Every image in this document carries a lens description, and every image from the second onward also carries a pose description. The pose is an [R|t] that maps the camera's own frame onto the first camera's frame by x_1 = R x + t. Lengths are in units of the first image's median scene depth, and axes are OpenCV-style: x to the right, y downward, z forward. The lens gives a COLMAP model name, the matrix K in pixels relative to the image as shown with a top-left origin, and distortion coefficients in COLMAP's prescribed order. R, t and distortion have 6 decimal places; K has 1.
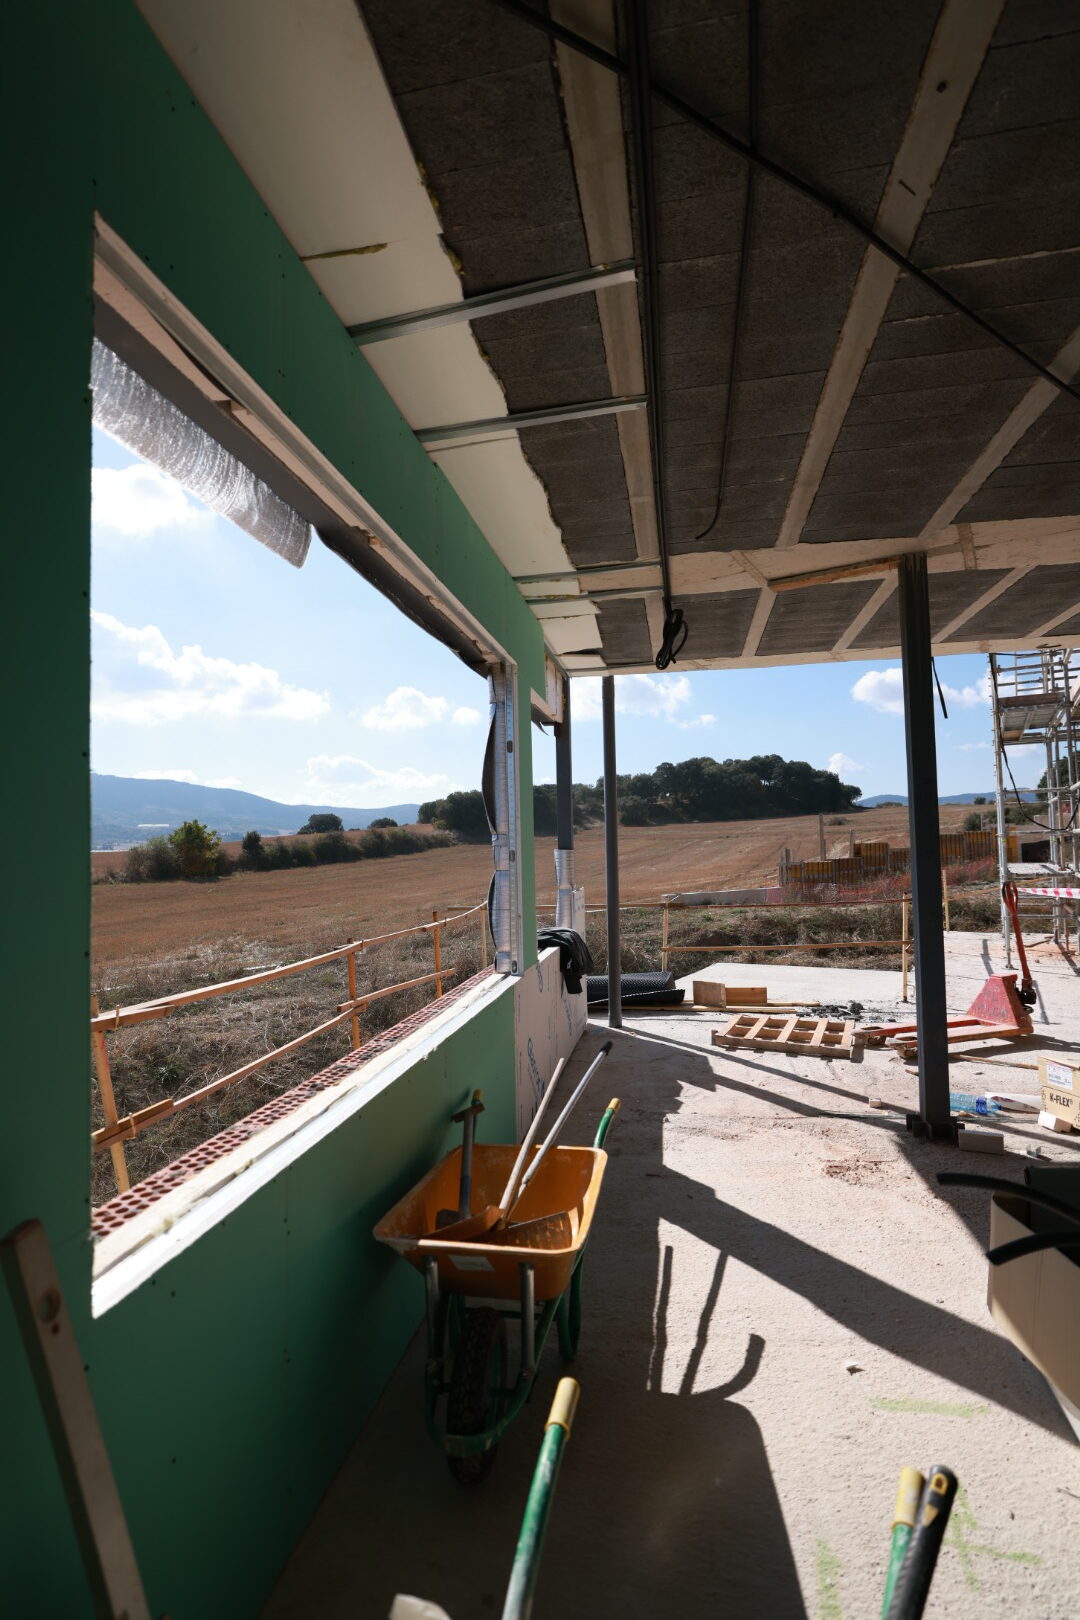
lens RADIAL K [[807.4, 0, 531.1], [0, 807.4, 809.5], [0, 0, 1]] dist [-0.018112, 0.006115]
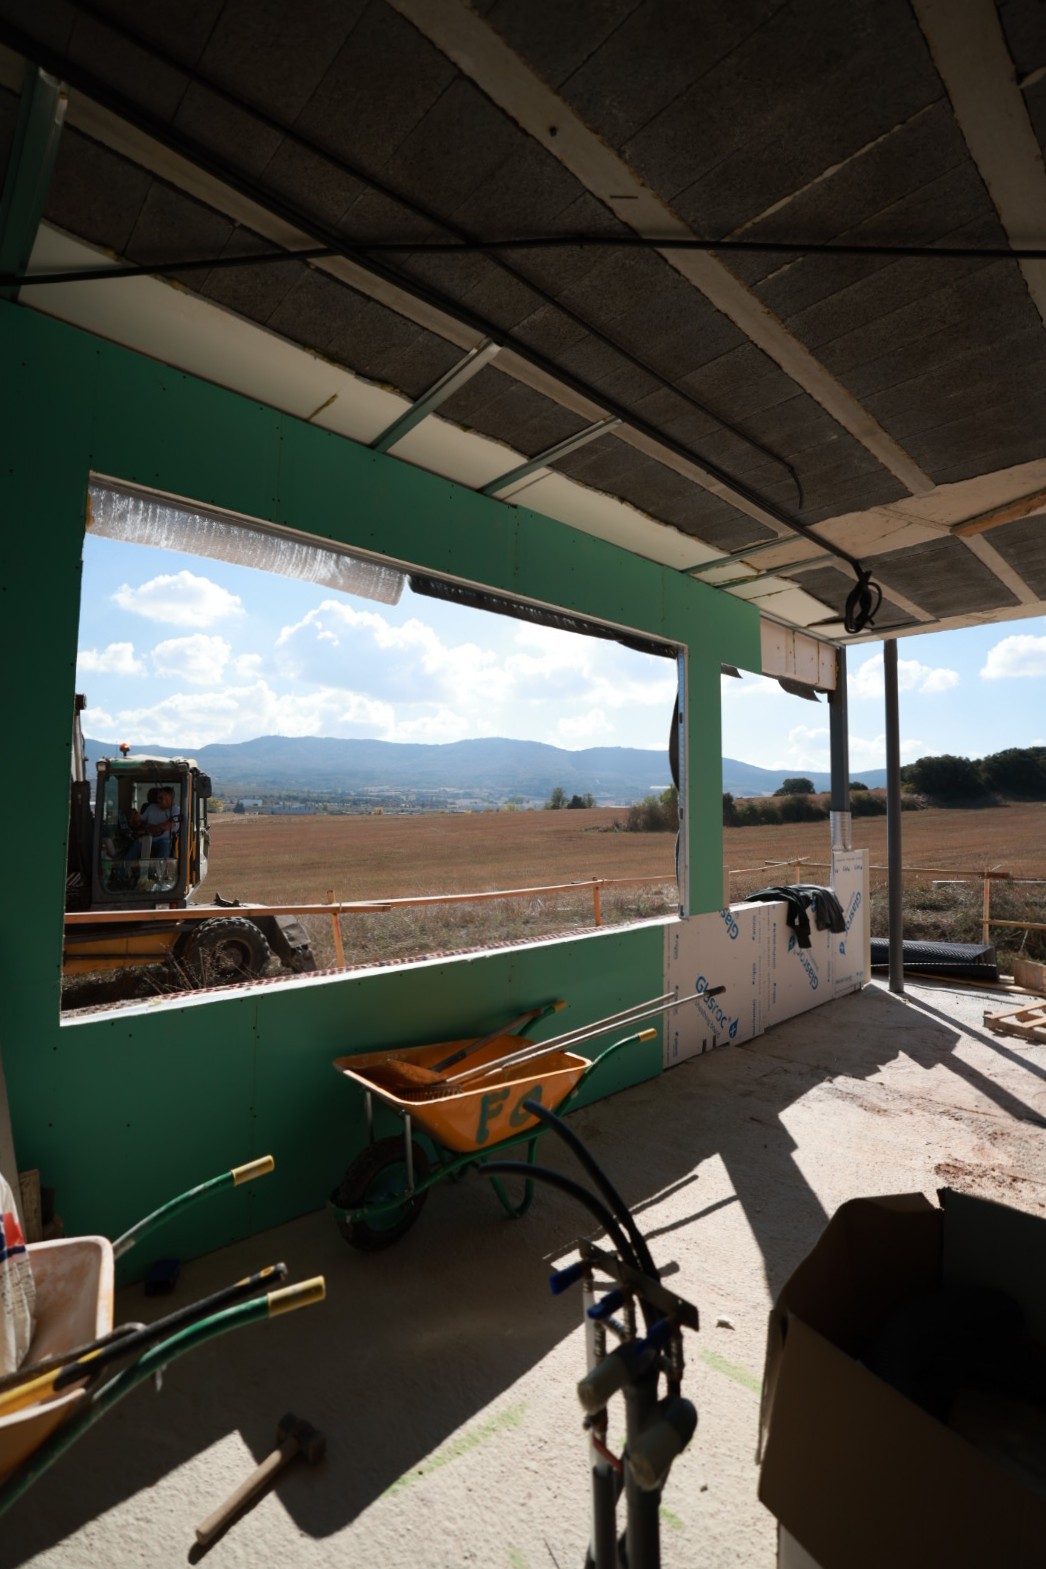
lens RADIAL K [[696.5, 0, 537.2], [0, 696.5, 761.0], [0, 0, 1]] dist [-0.030883, 0.001138]
pose [[0.811157, -0.013650, -0.584669, 0.359076], [0.002223, 0.999792, -0.020257, 0.002621], [0.584824, 0.015131, 0.811019, 0.076136]]
